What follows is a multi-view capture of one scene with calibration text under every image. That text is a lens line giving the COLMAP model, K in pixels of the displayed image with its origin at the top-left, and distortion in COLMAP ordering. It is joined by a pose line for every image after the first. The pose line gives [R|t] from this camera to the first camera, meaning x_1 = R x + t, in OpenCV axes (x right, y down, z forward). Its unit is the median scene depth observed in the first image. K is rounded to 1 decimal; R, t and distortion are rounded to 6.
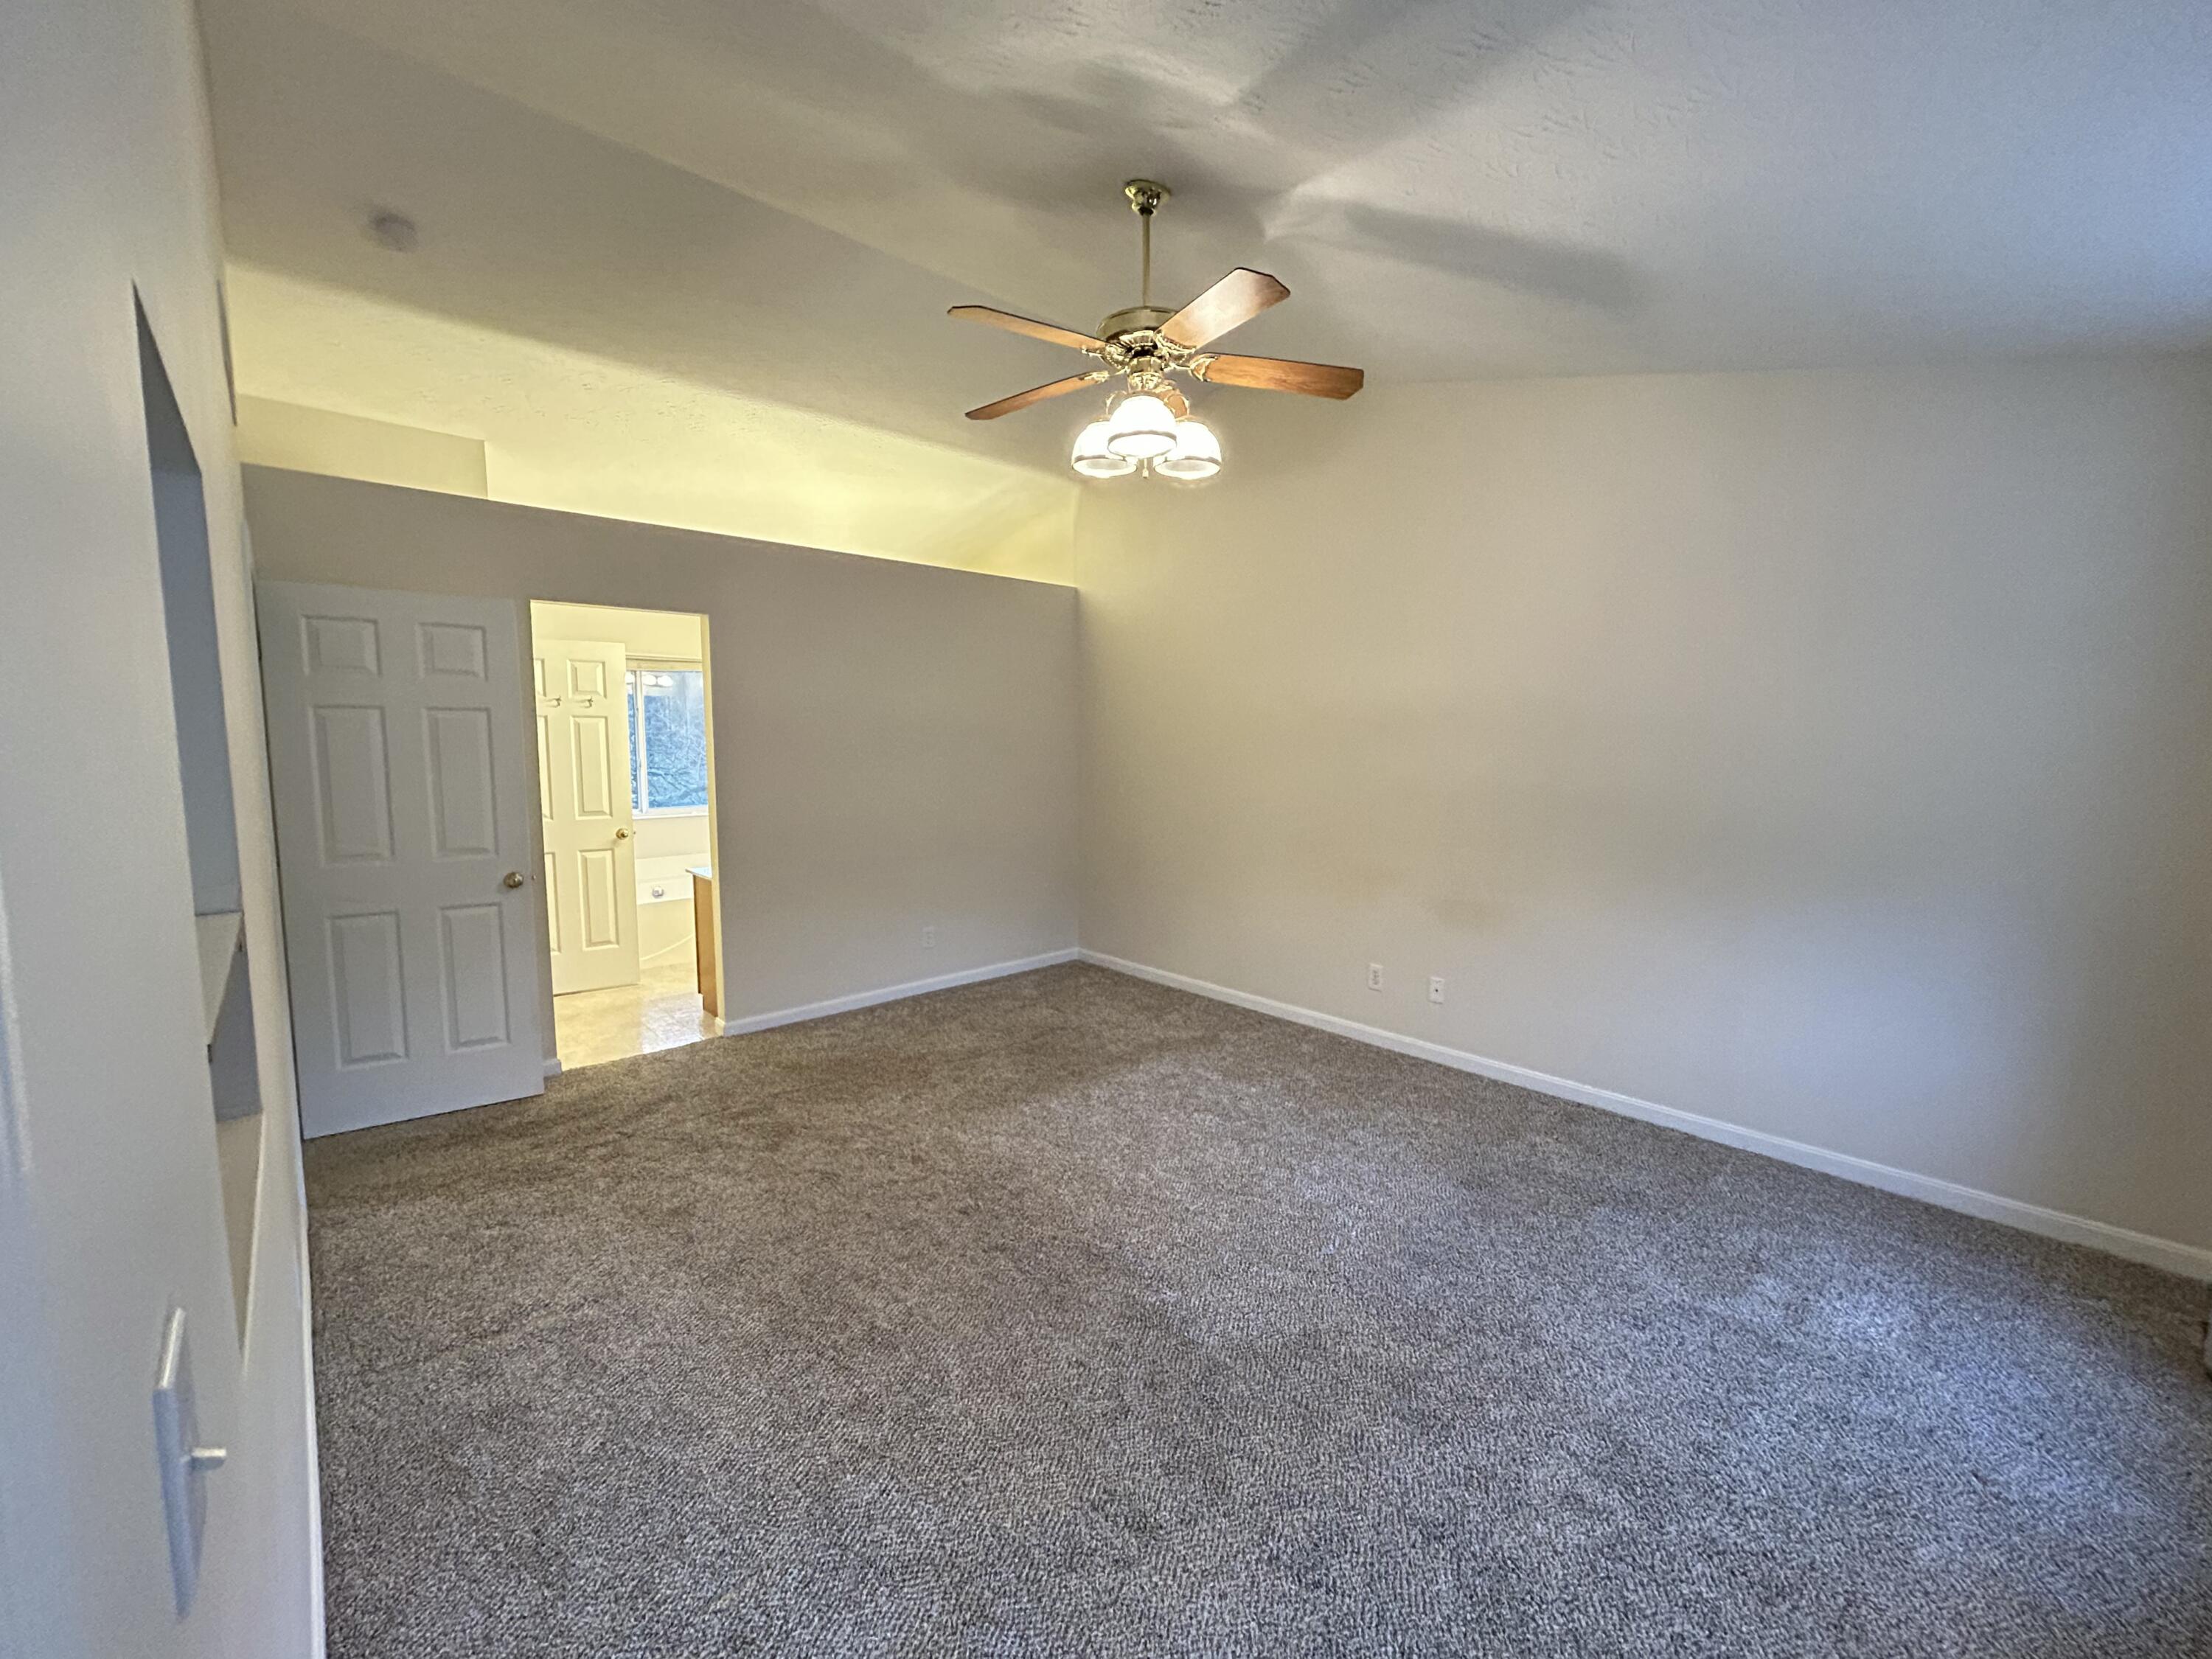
lens RADIAL K [[892.8, 0, 1106.0], [0, 892.8, 829.5], [0, 0, 1]] dist [-0.008907, 0.005909]
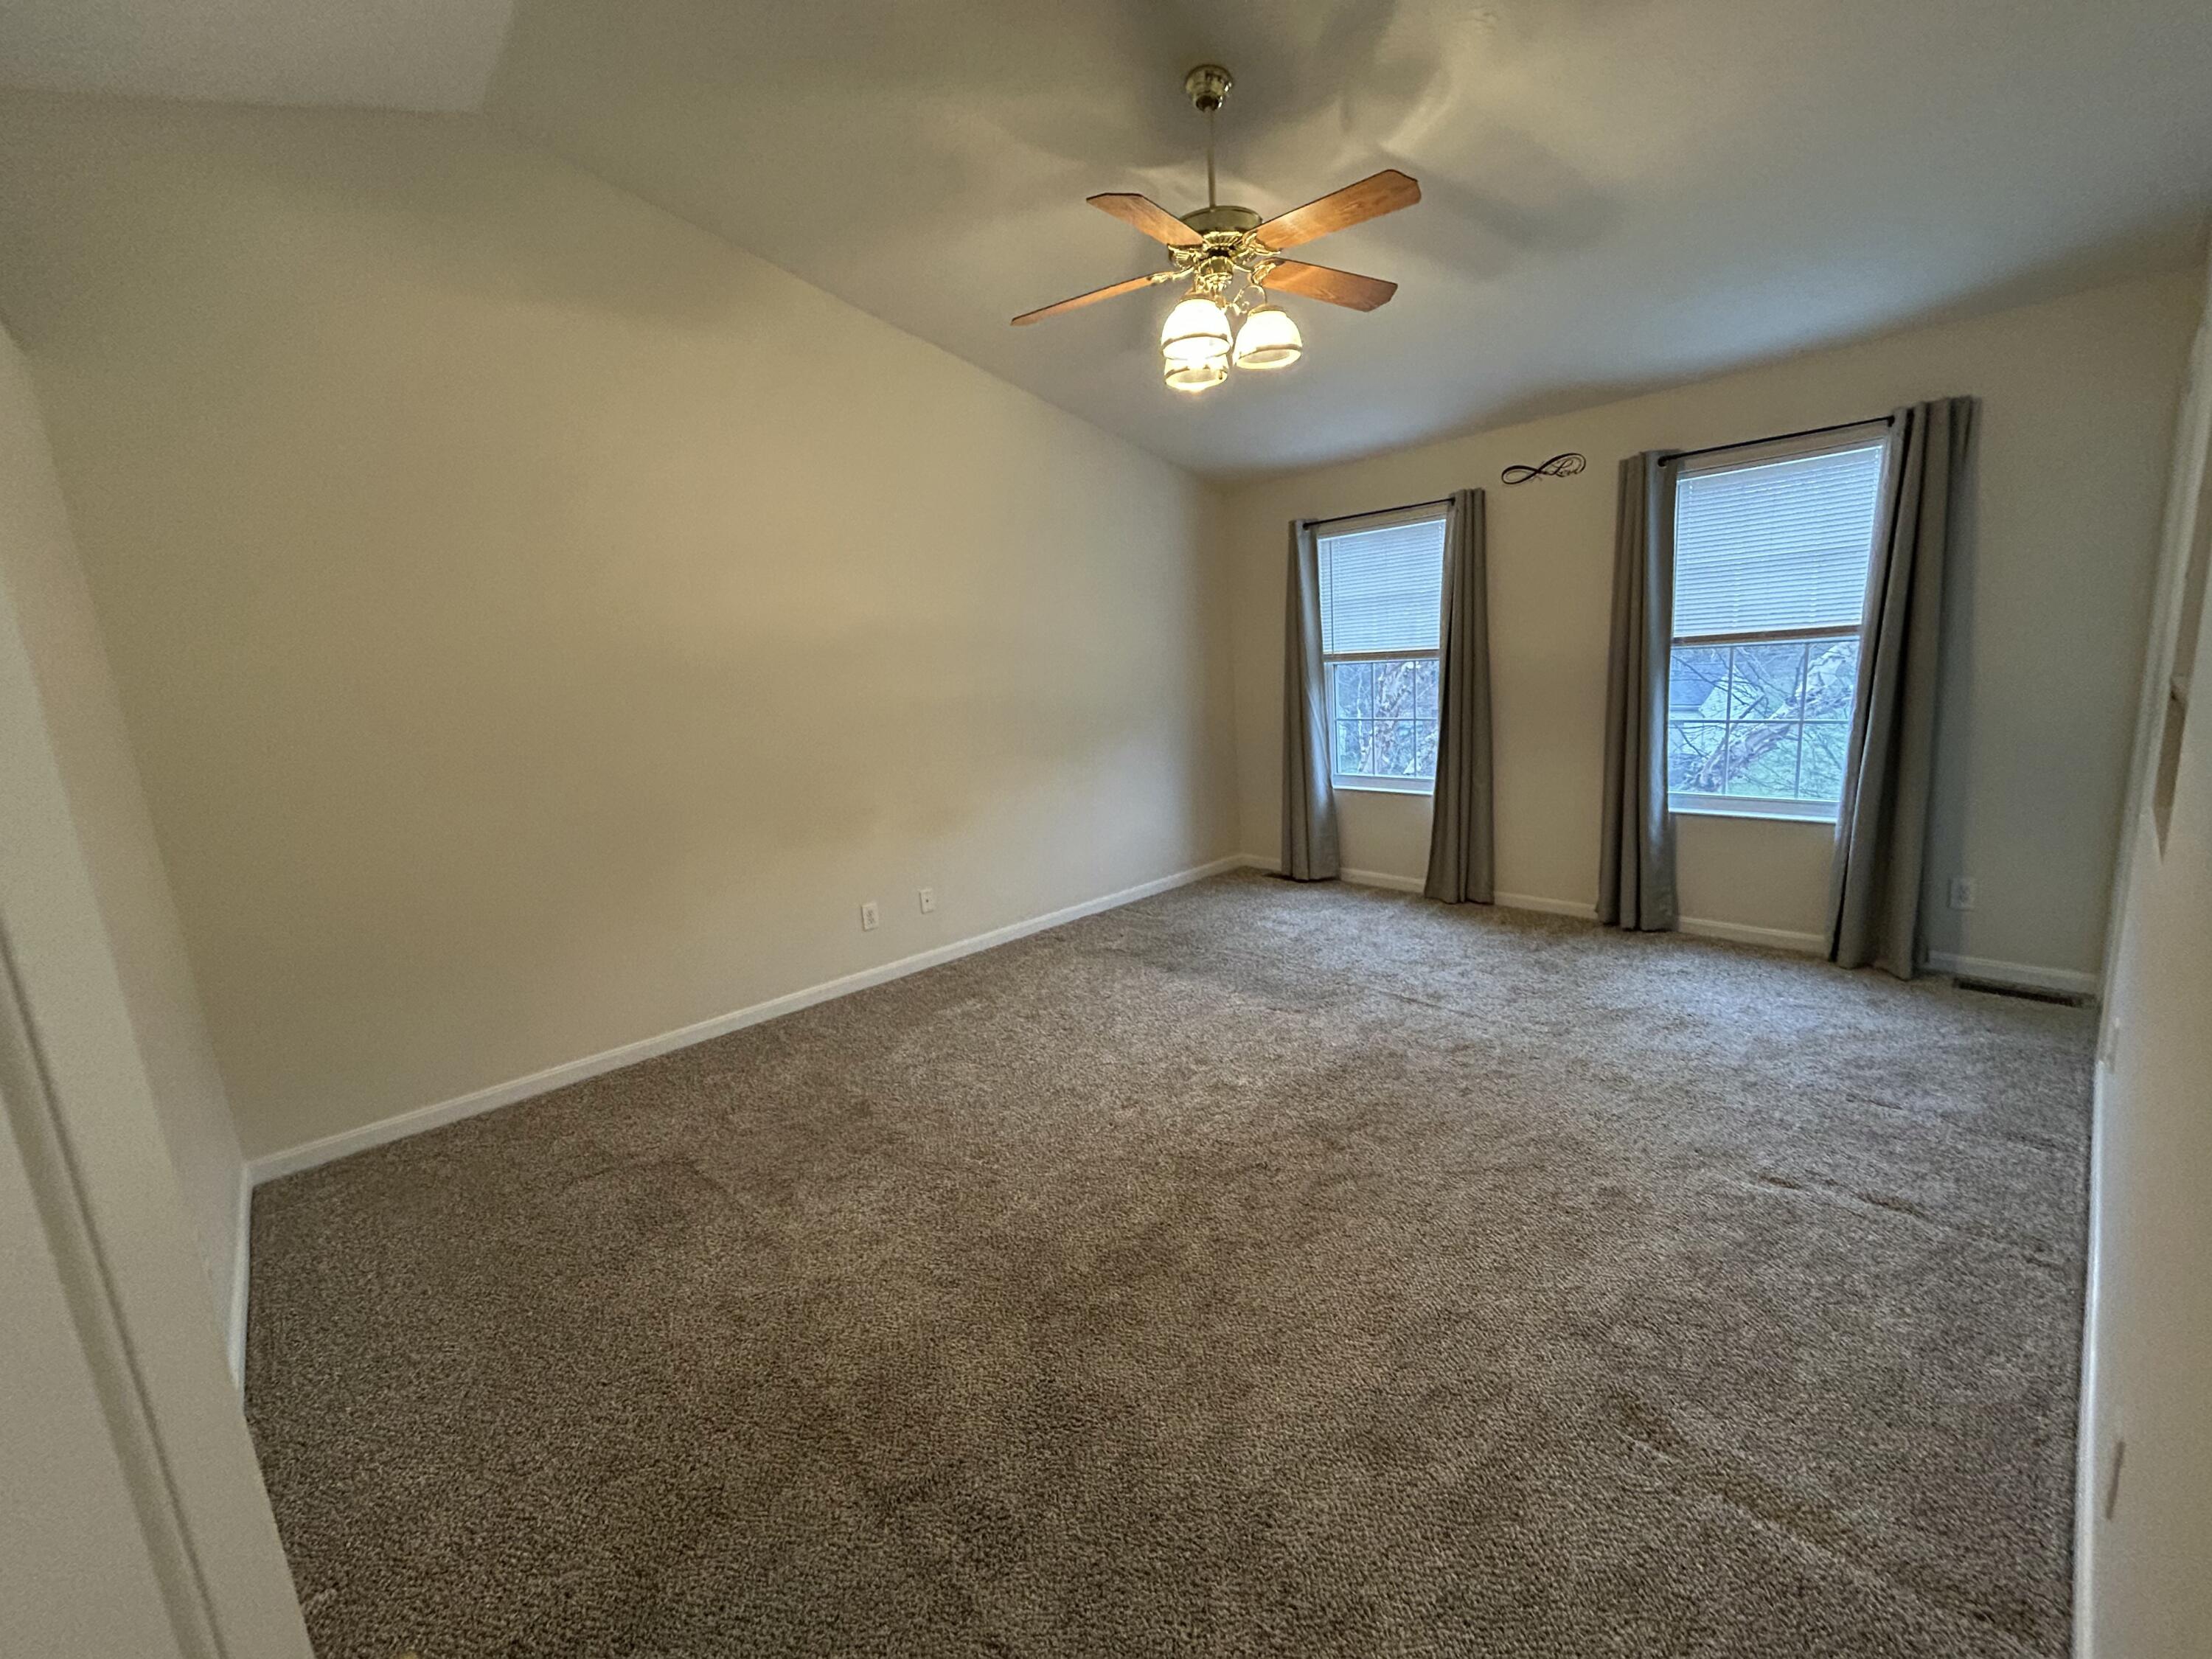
lens RADIAL K [[892.8, 0, 1106.0], [0, 892.8, 829.5], [0, 0, 1]] dist [-0.008907, 0.005909]
pose [[-0.010795, -0.192052, 0.981325, -0.978128], [0.169031, 0.966909, 0.191090, -0.103769], [-0.985552, 0.167937, 0.022025, 1.098525]]
